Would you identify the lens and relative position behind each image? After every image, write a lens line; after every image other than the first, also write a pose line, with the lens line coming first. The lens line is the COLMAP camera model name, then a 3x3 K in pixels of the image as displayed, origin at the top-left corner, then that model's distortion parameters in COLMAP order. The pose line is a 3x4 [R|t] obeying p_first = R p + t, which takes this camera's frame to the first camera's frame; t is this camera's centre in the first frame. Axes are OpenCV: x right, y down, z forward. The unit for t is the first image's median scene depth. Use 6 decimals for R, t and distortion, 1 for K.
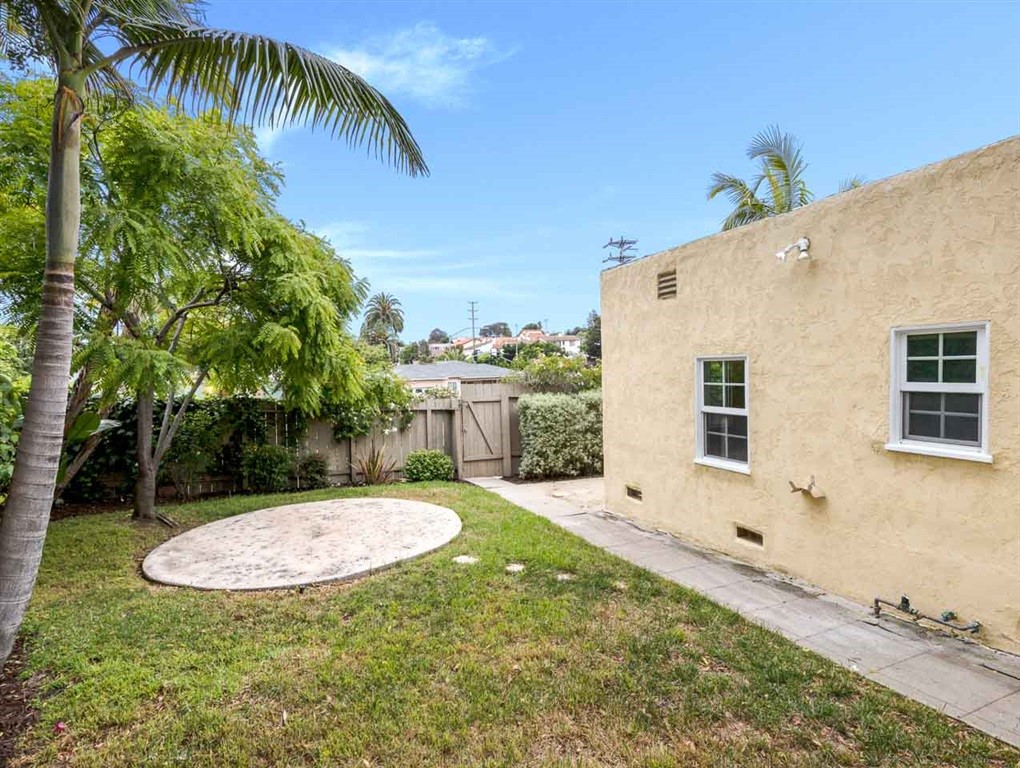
lens RADIAL K [[550.9, 0, 524.3], [0, 550.9, 365.9], [0, 0, 1]] dist [0.000297, 0.001349]
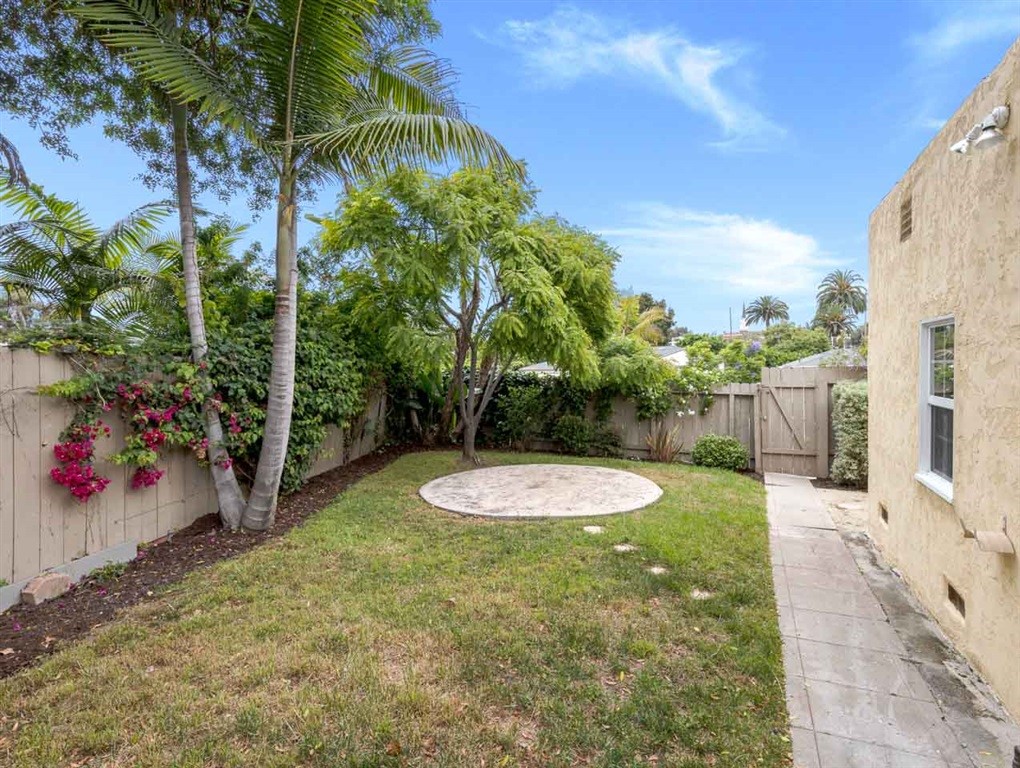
lens RADIAL K [[550.9, 0, 524.3], [0, 550.9, 365.9], [0, 0, 1]] dist [0.000297, 0.001349]
pose [[0.655207, 0.003715, -0.755440, 0.331131], [0.011551, 0.999822, 0.014935, 0.014031], [0.755361, -0.018512, 0.655047, 0.125610]]
